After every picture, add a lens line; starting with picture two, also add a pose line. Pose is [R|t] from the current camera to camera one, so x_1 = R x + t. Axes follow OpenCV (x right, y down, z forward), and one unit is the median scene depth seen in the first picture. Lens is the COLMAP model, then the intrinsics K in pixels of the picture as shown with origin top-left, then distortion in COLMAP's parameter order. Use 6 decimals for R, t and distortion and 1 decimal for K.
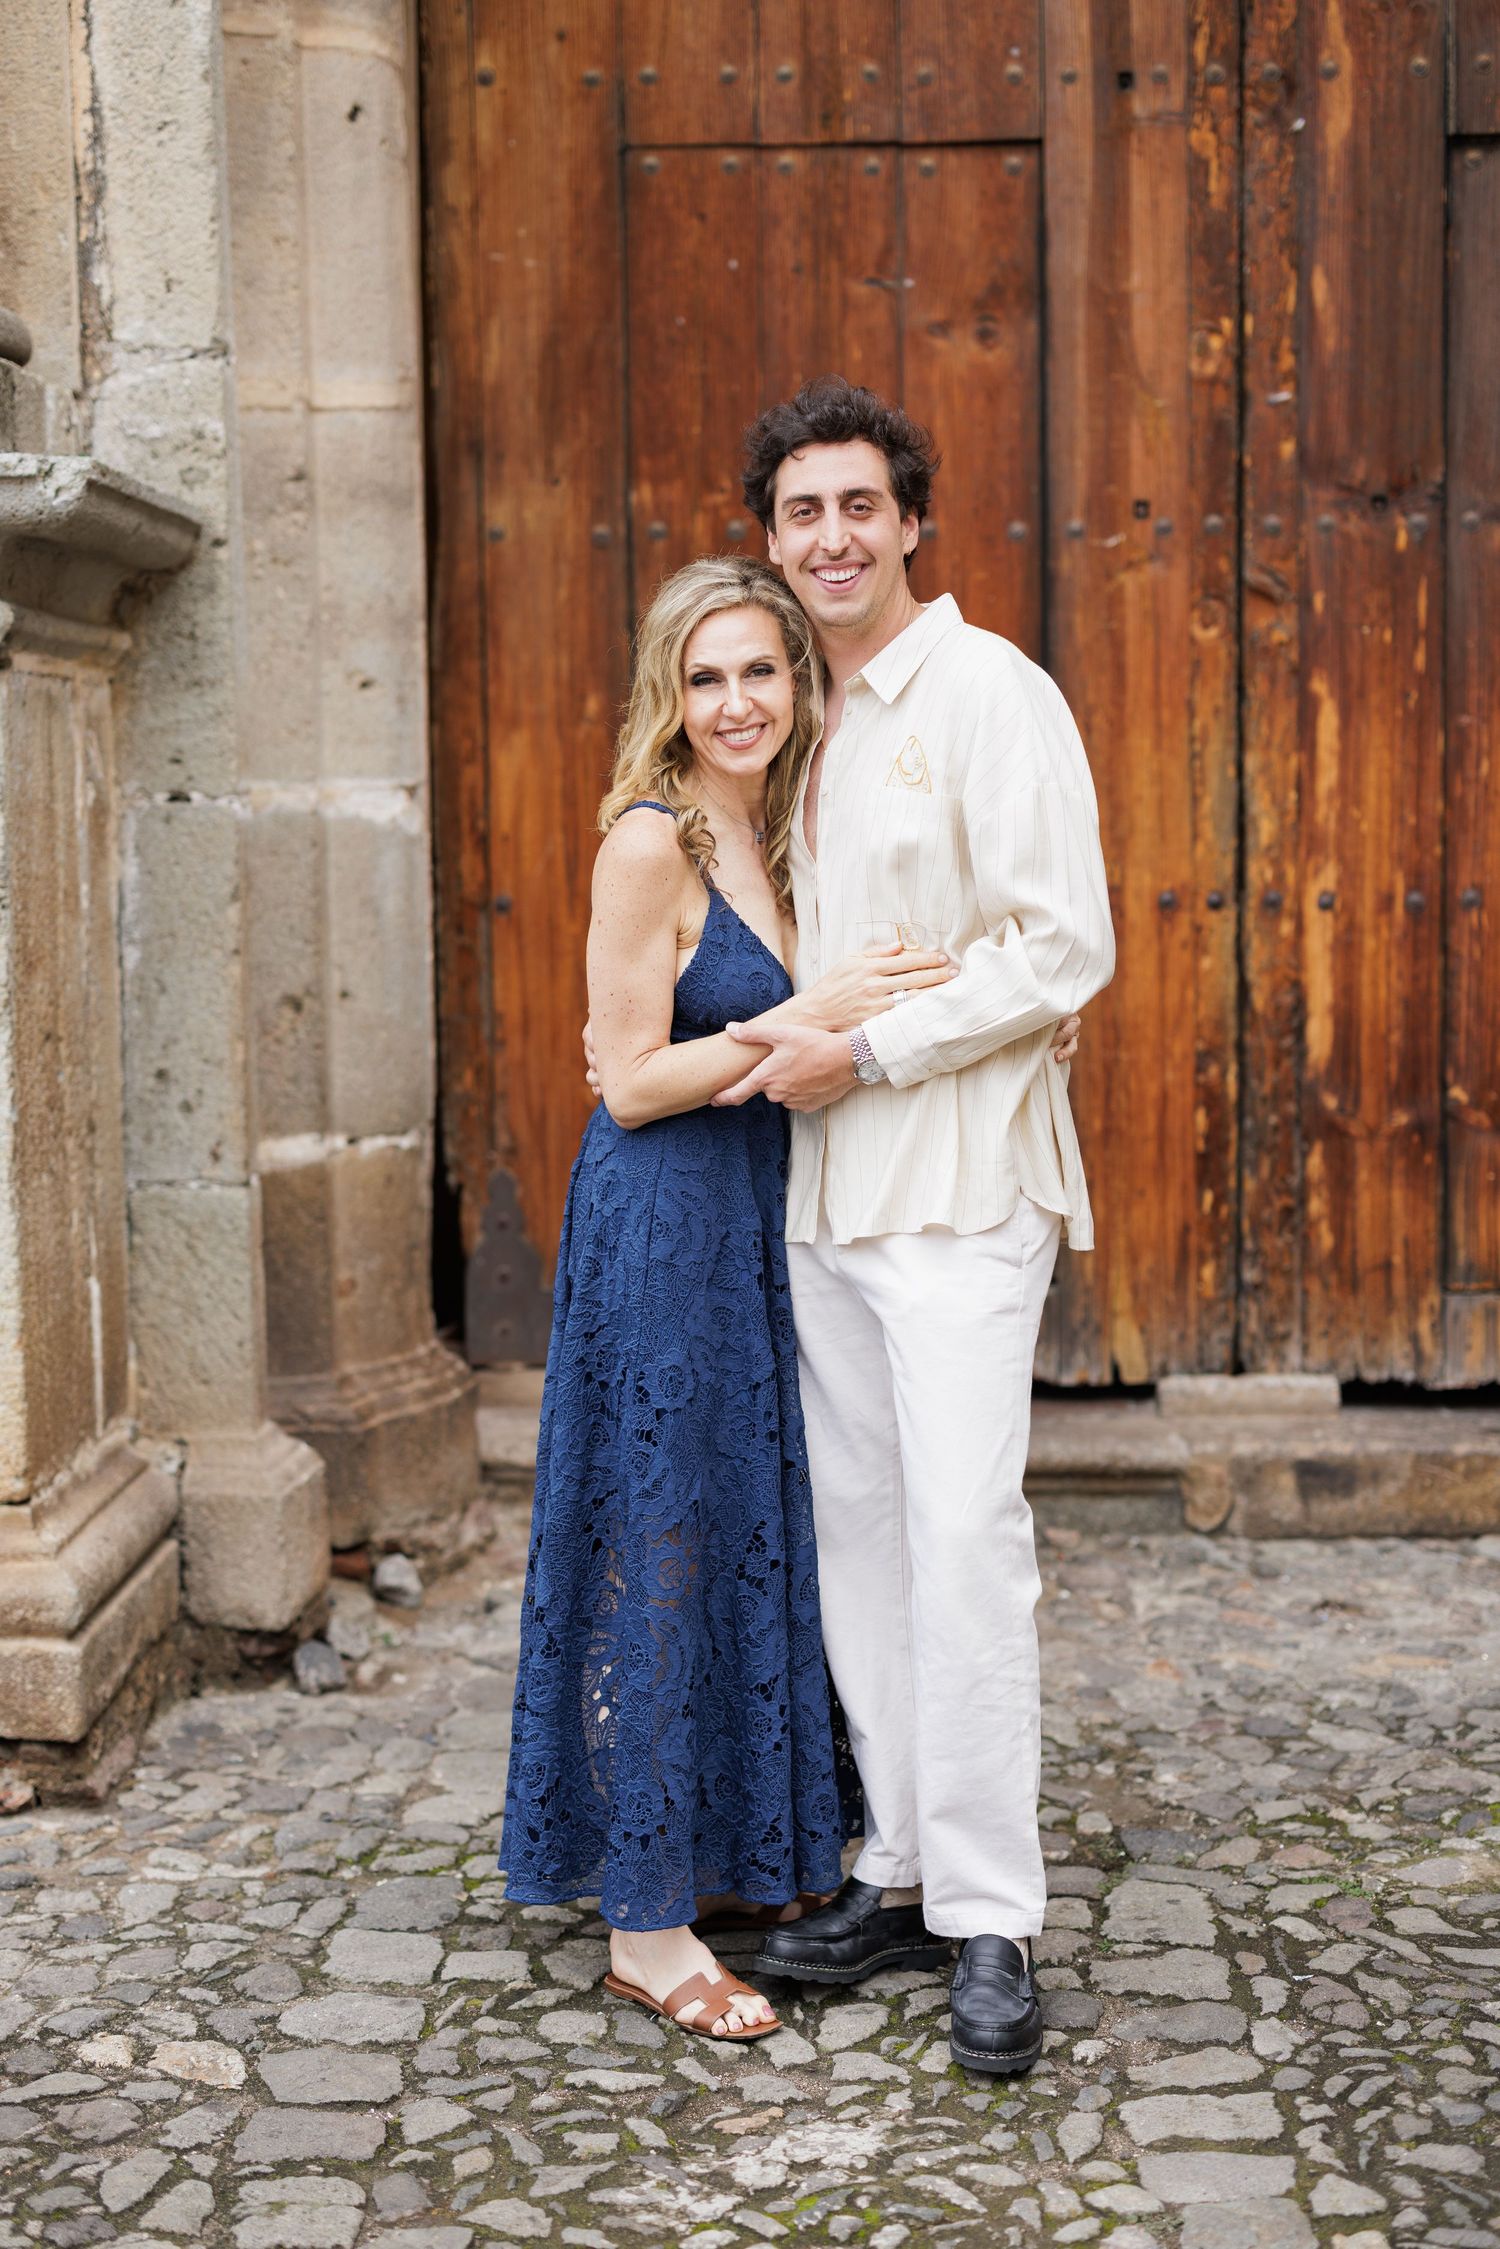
lens RADIAL K [[5893.7, 0, 750.0], [0, 5893.7, 1124.5], [0, 0, 1]] dist [0.043255, -0.435068]
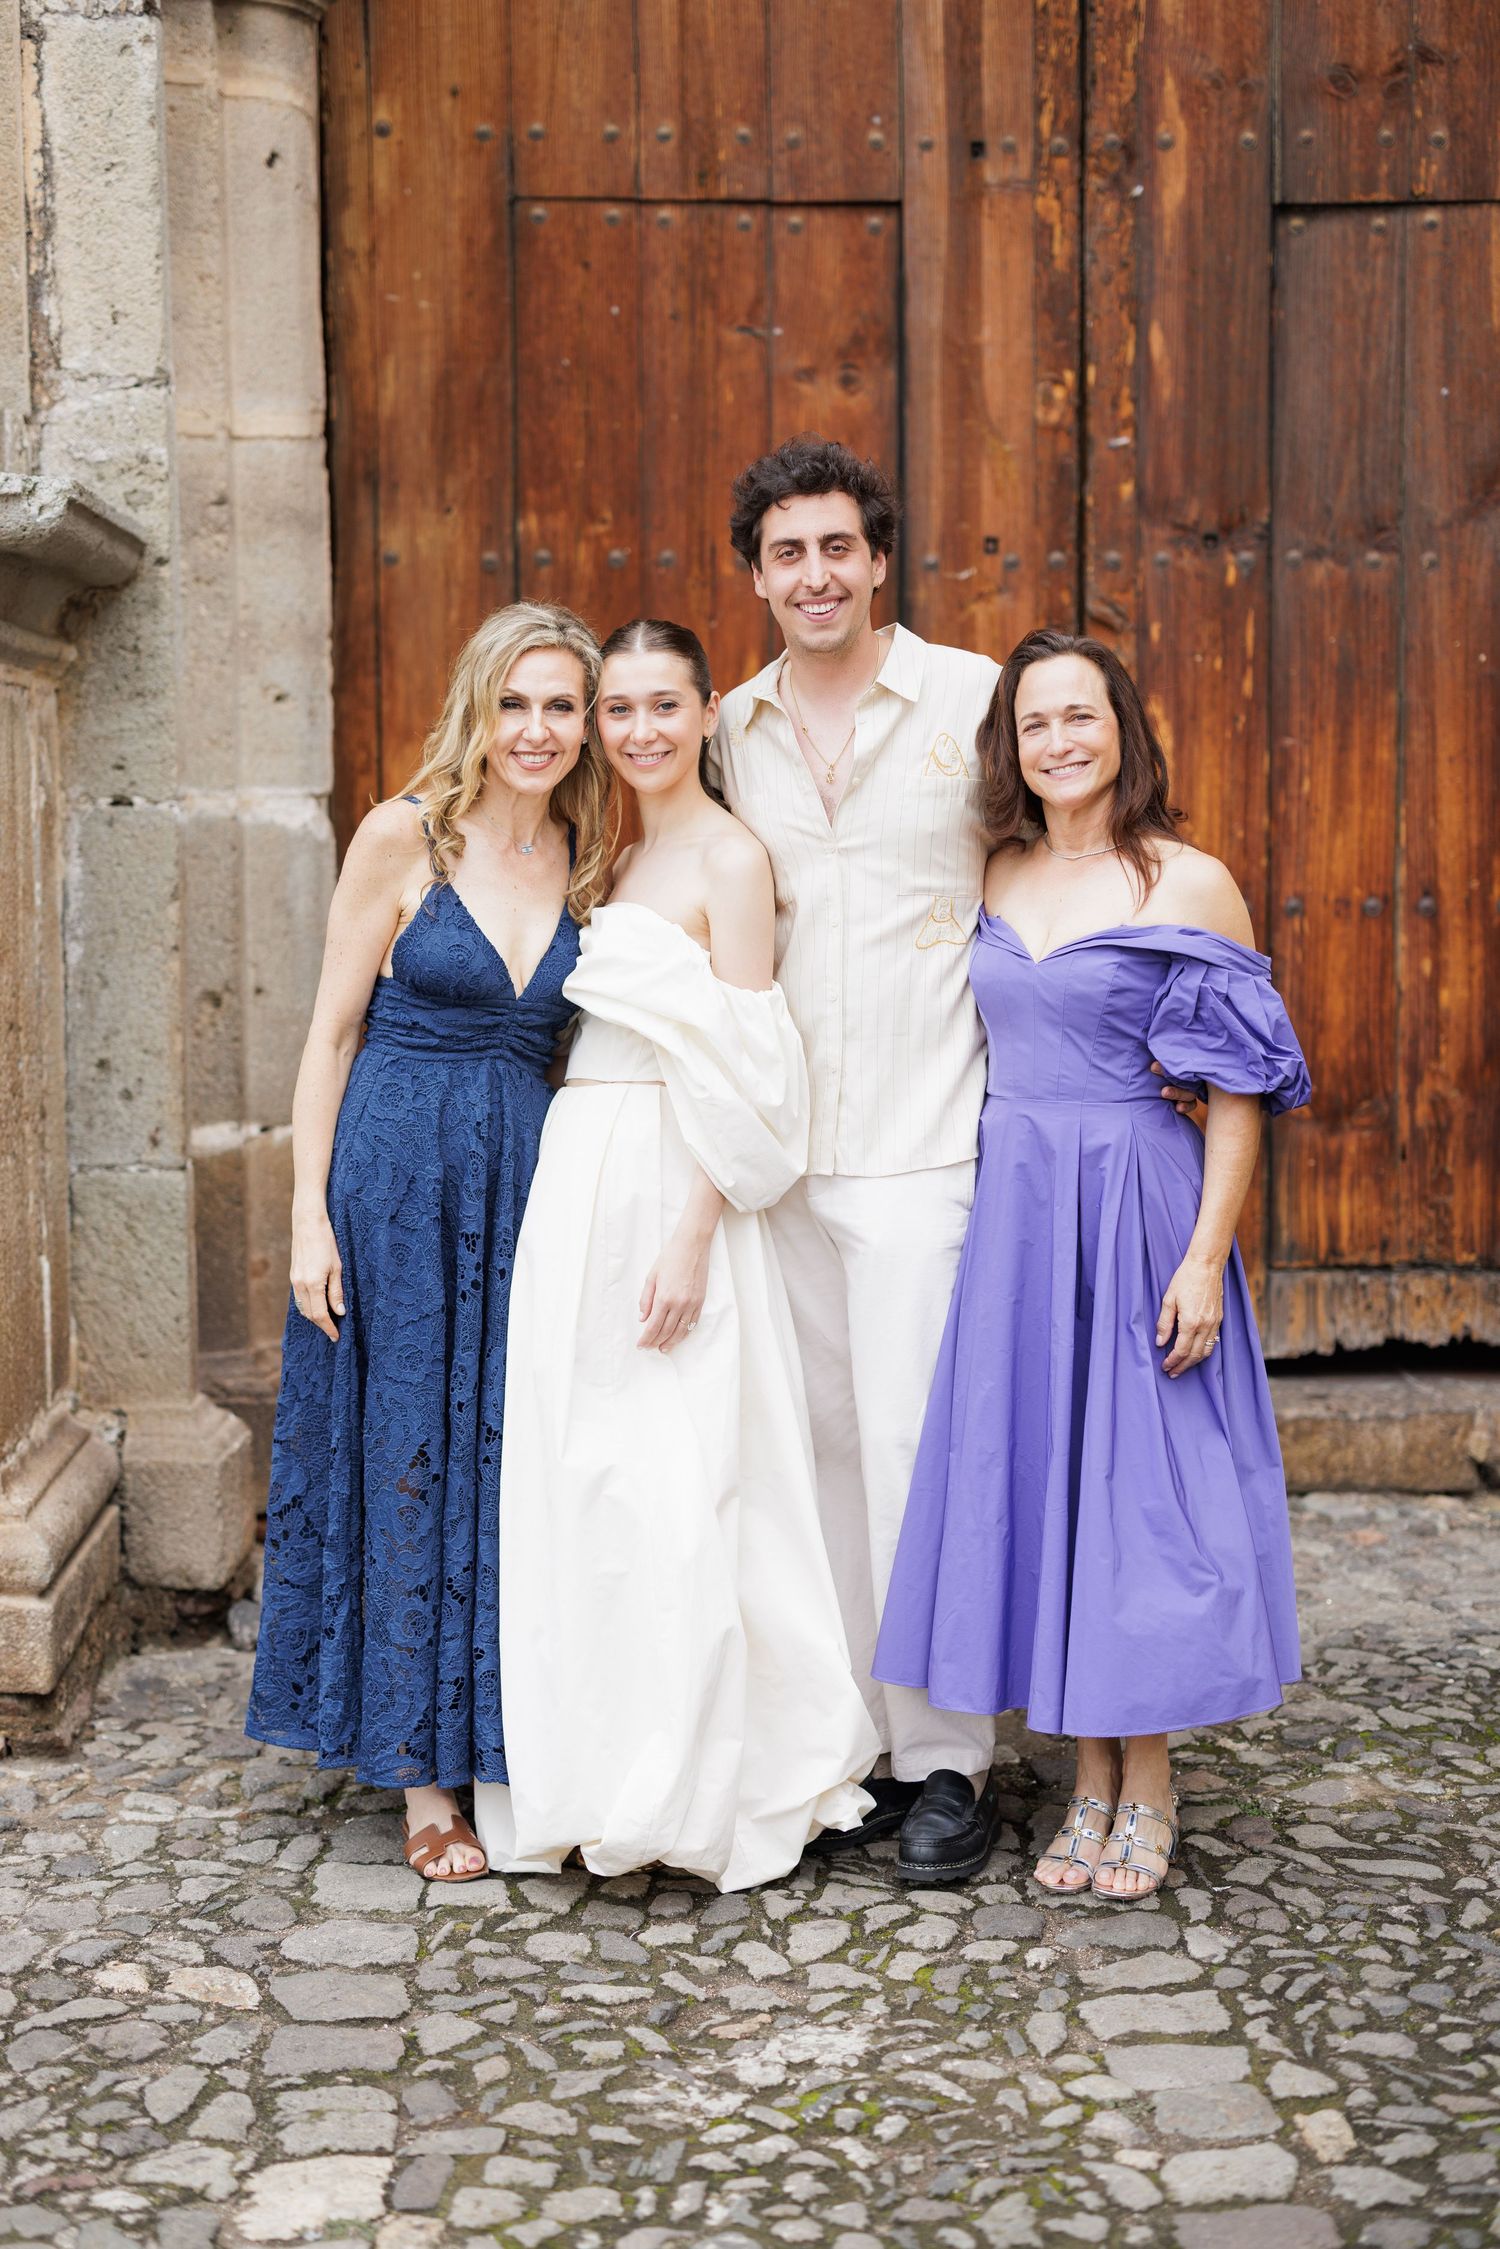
lens RADIAL K [[5893.7, 0, 750.0], [0, 5893.7, 1124.5], [0, 0, 1]] dist [0.043255, -0.435068]
pose [[0.989682, 0.000149, 0.143281, -0.144021], [0.001696, 0.999917, -0.012753, 0.016873], [-0.143271, 0.012865, 0.989600, -0.064217]]
